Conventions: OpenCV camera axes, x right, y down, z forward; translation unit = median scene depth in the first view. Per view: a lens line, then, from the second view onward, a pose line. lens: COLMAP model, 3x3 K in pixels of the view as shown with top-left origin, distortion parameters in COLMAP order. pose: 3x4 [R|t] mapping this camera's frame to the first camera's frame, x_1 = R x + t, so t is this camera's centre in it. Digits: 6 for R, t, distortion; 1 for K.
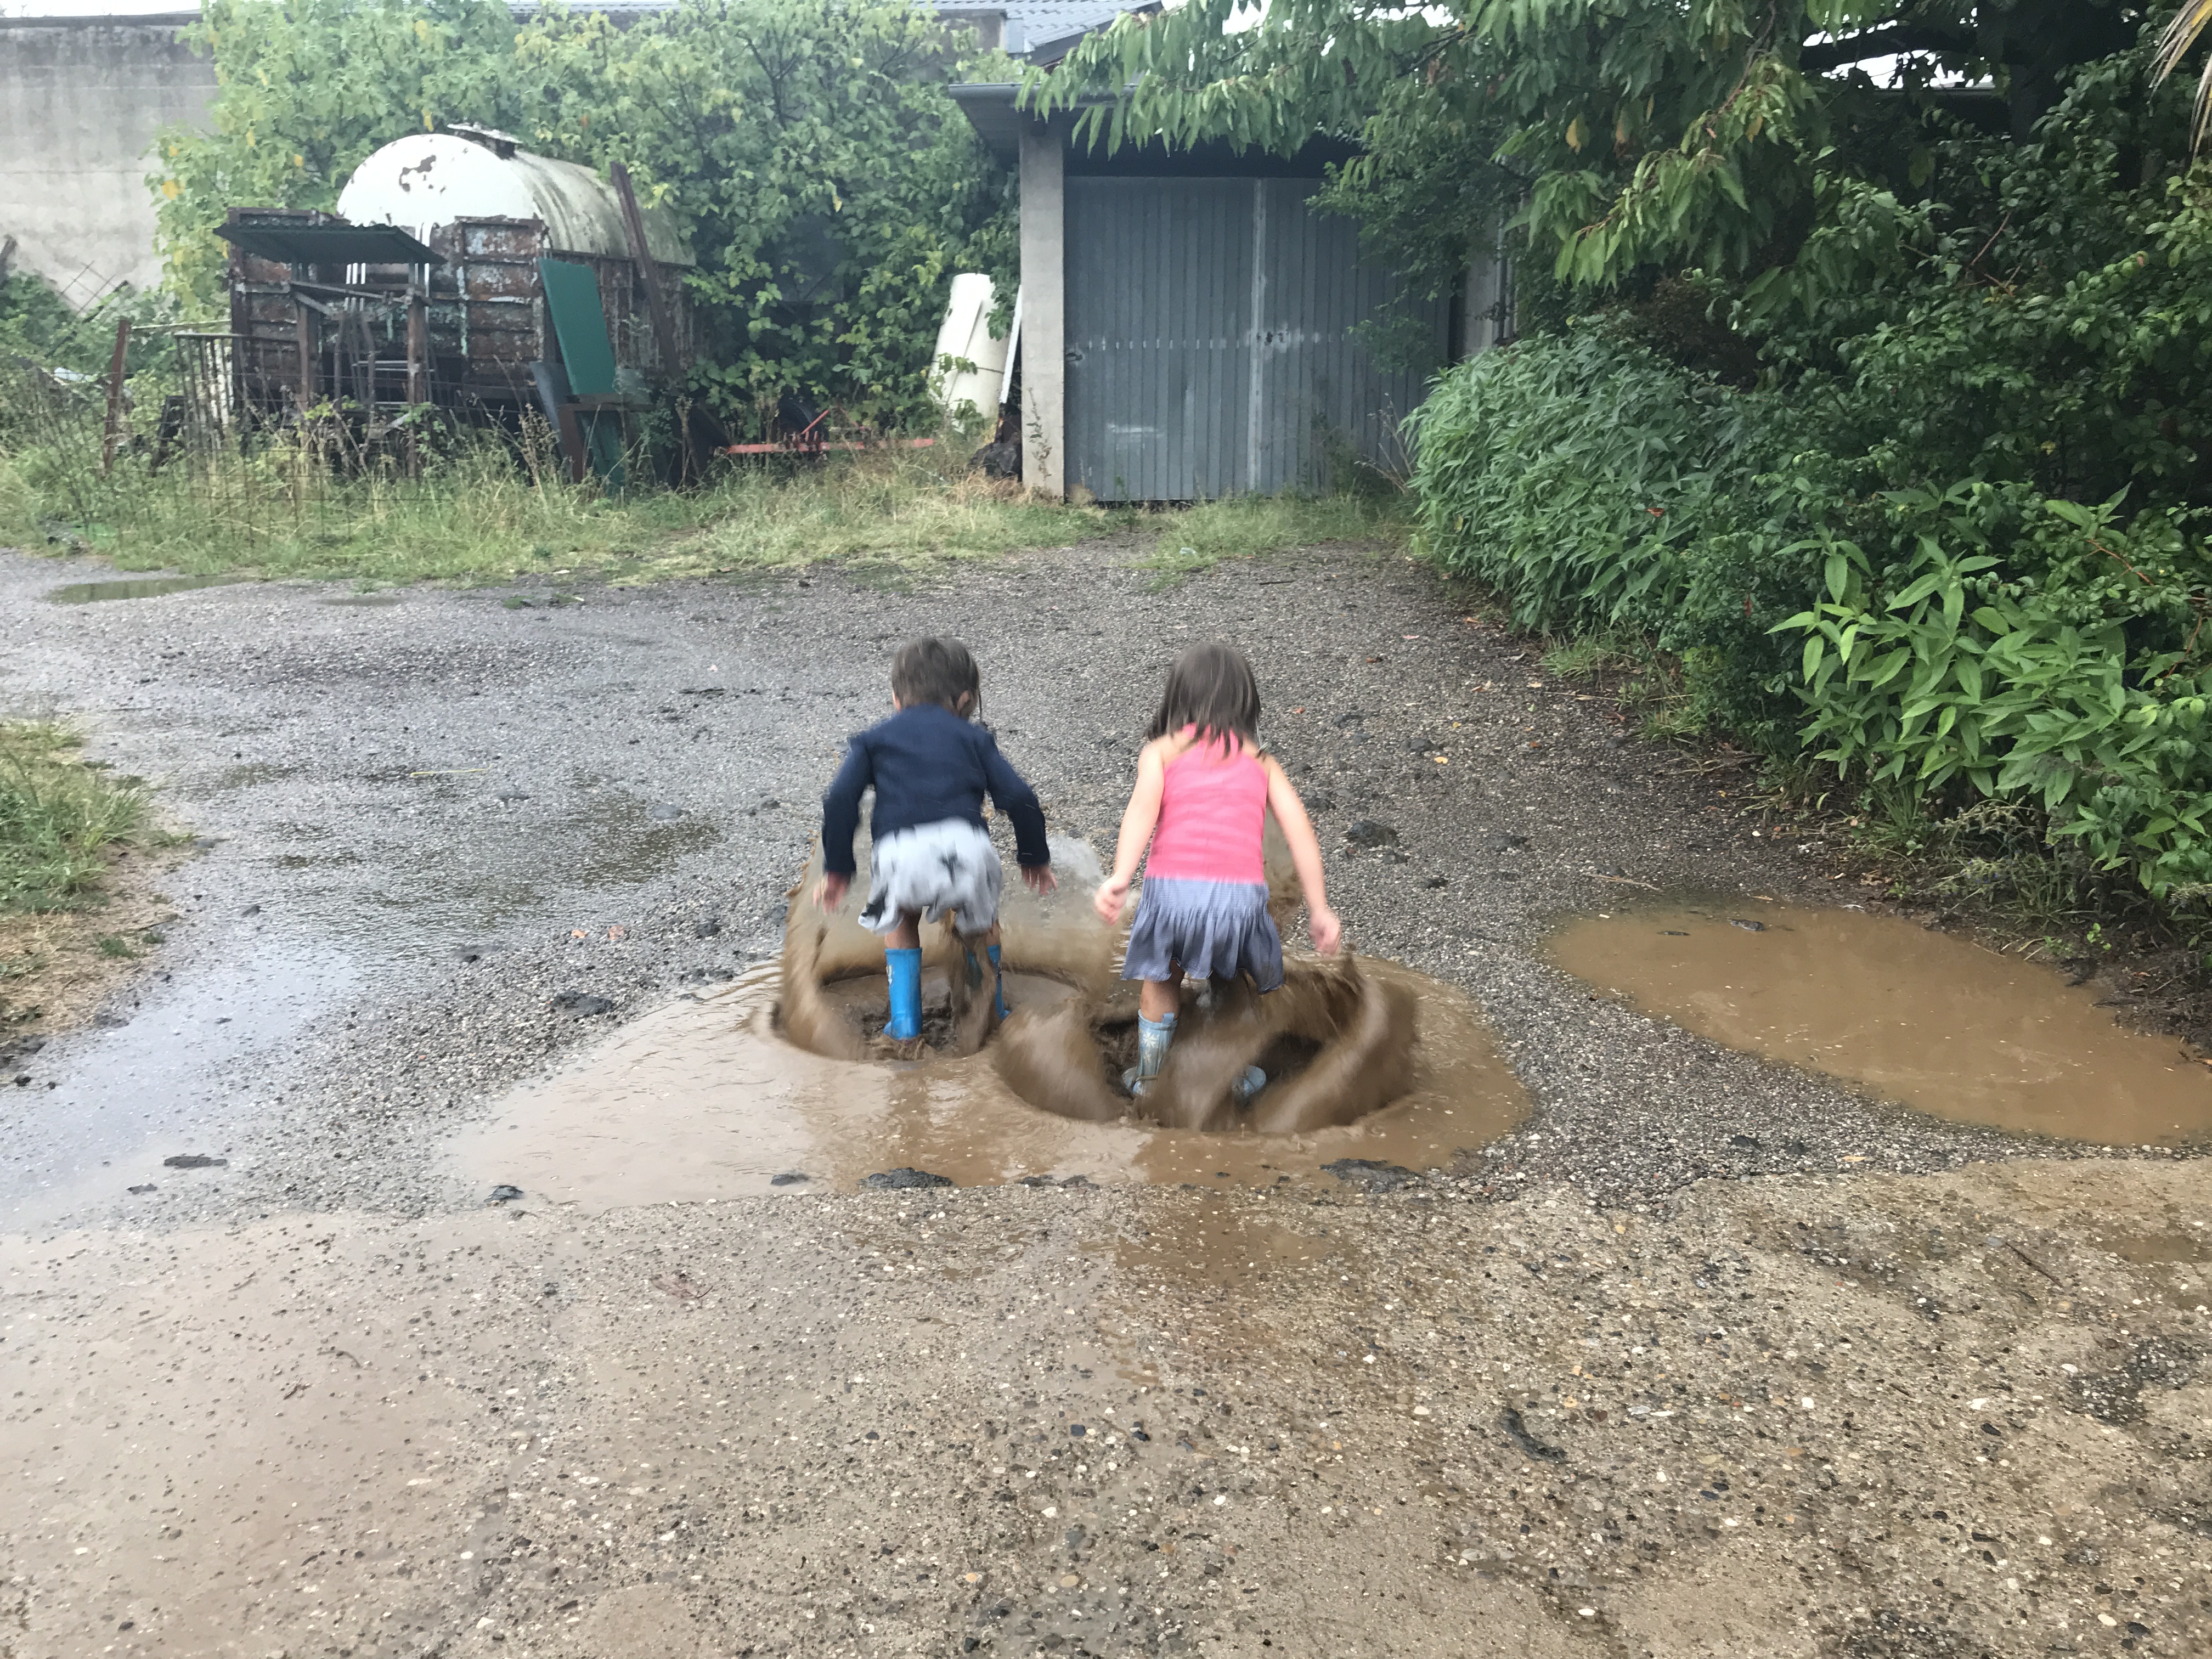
lens RADIAL K [[1799.4, 0, 1091.9], [0, 1799.4, 839.3], [0, 0, 1]] dist [0.026681, -0.024670]
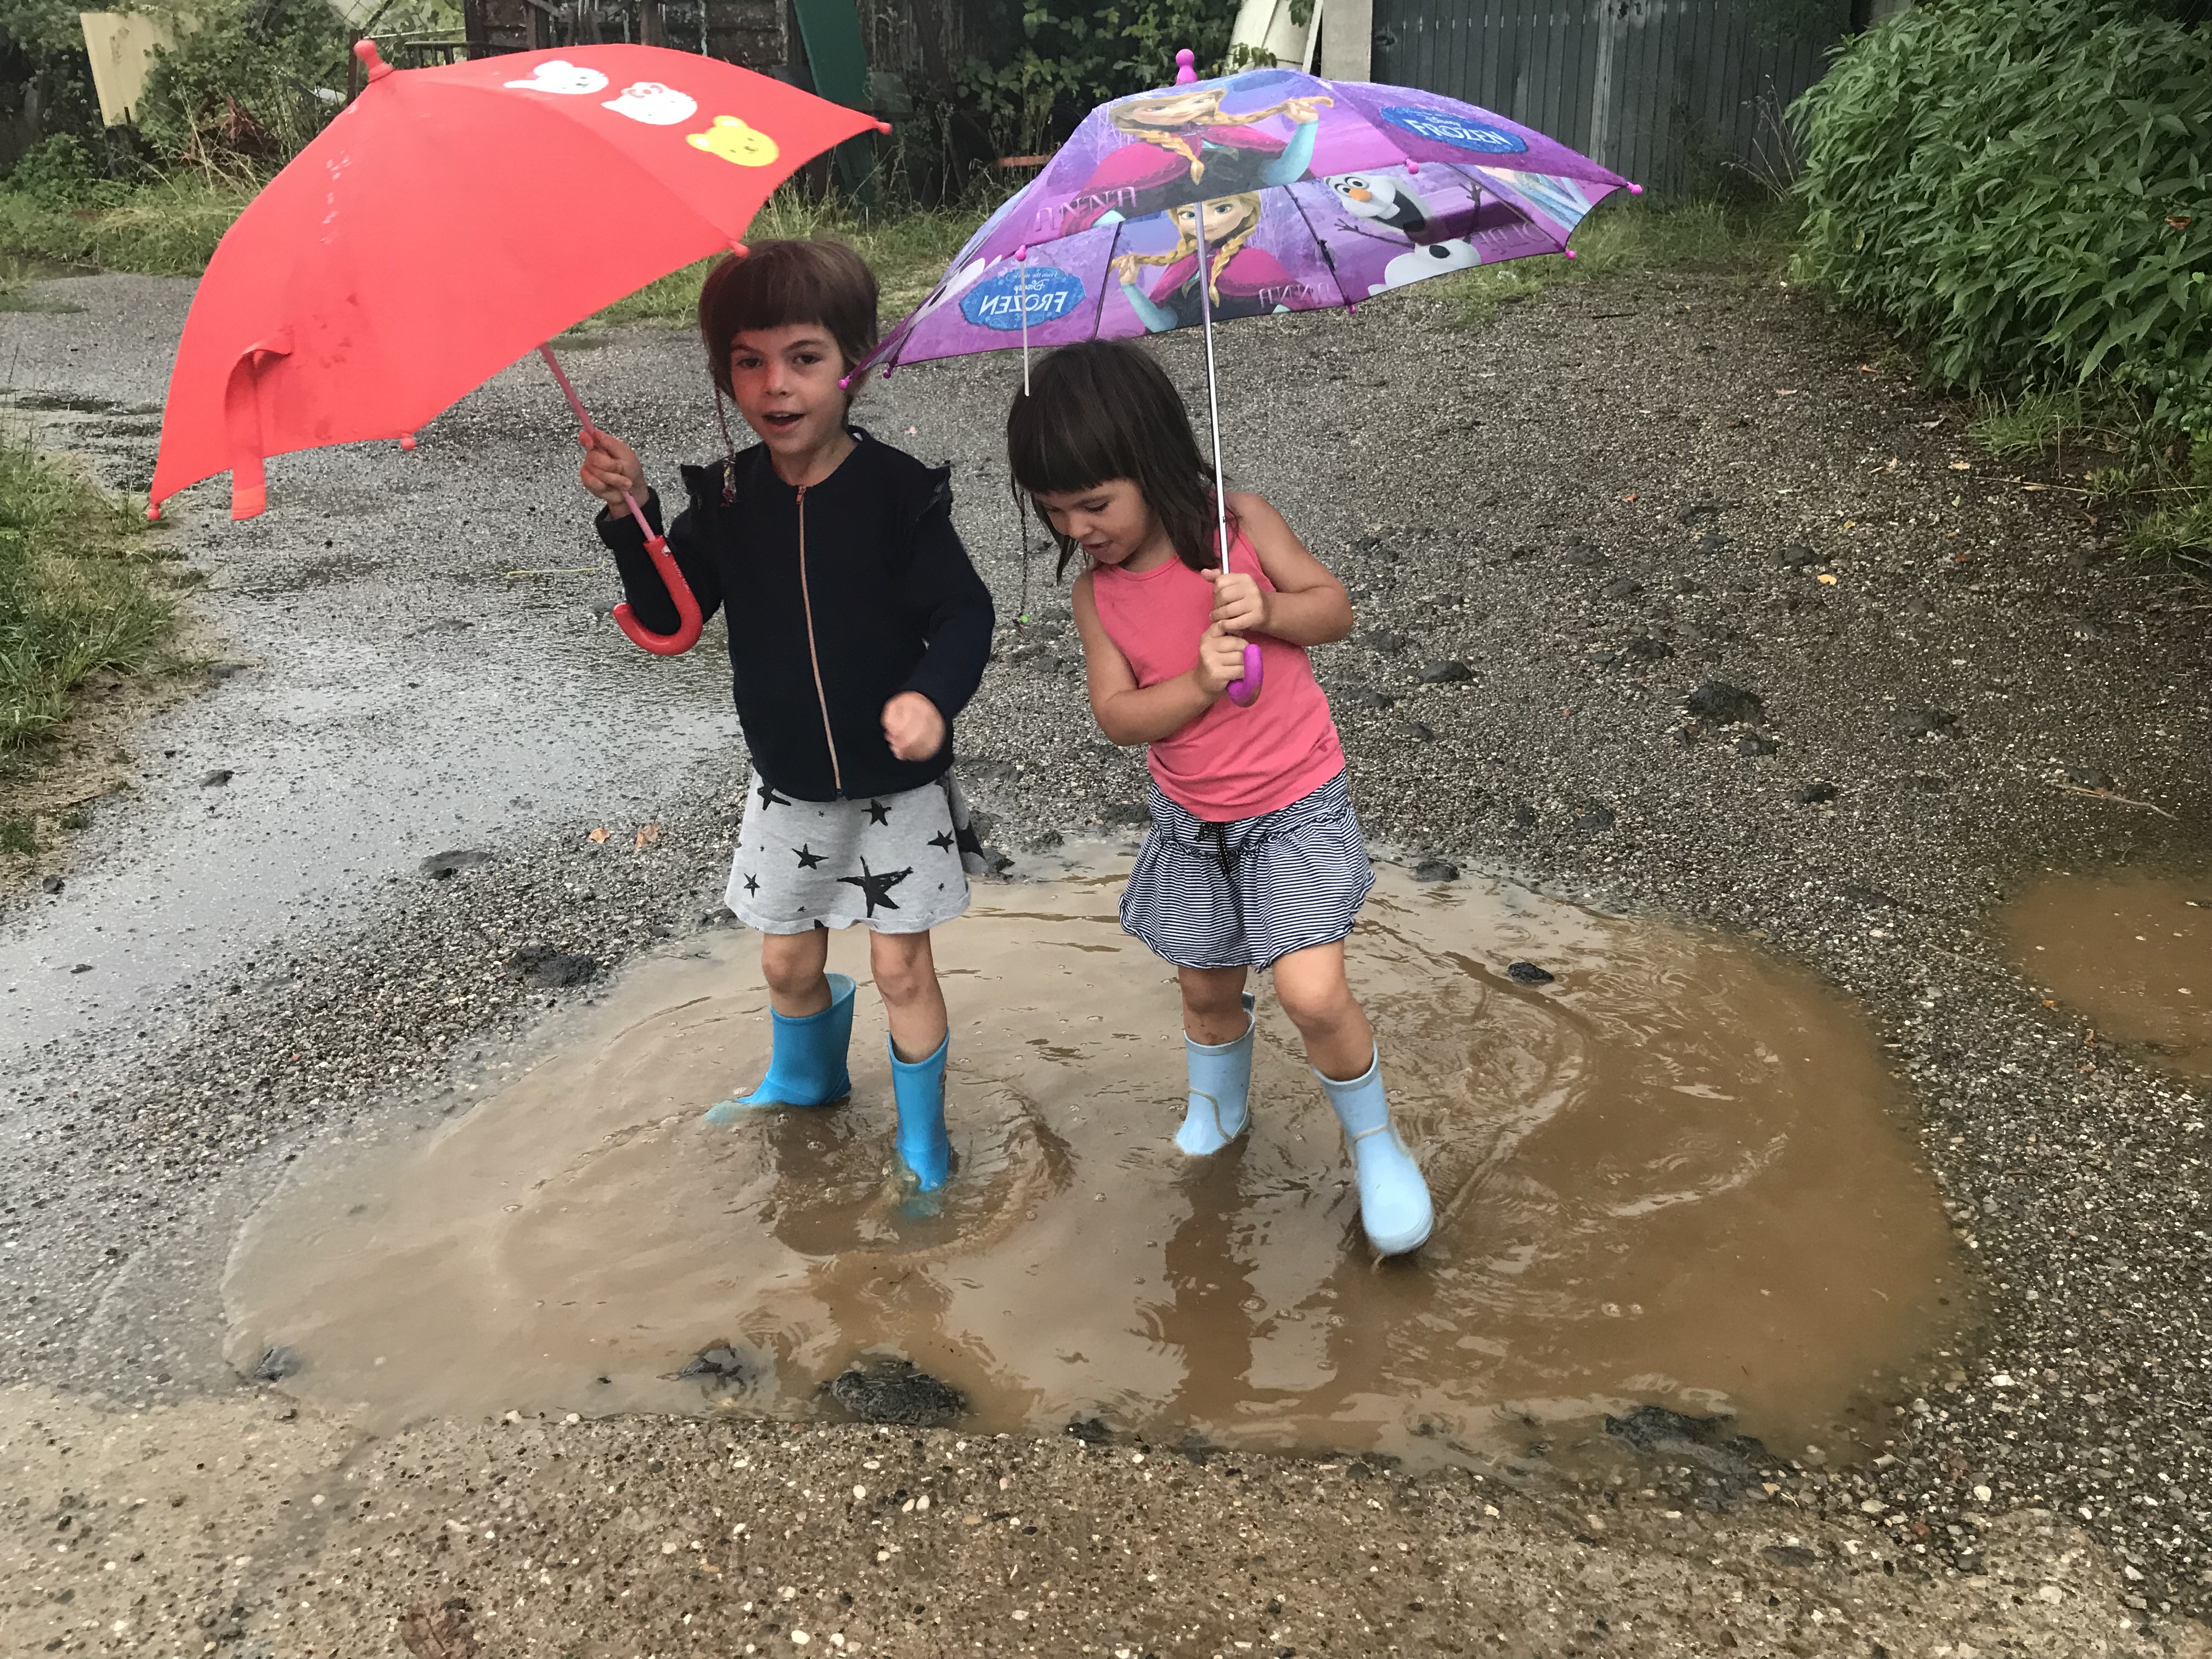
lens RADIAL K [[1799.4, 0, 1092.6], [0, 1799.4, 815.2], [0, 0, 1]] dist [0.026681, -0.024670]
pose [[0.985107, 0.041883, -0.166763, 0.031217], [-0.019175, 0.990589, 0.135519, -0.048788], [0.170870, -0.130303, 0.976640, 0.252894]]
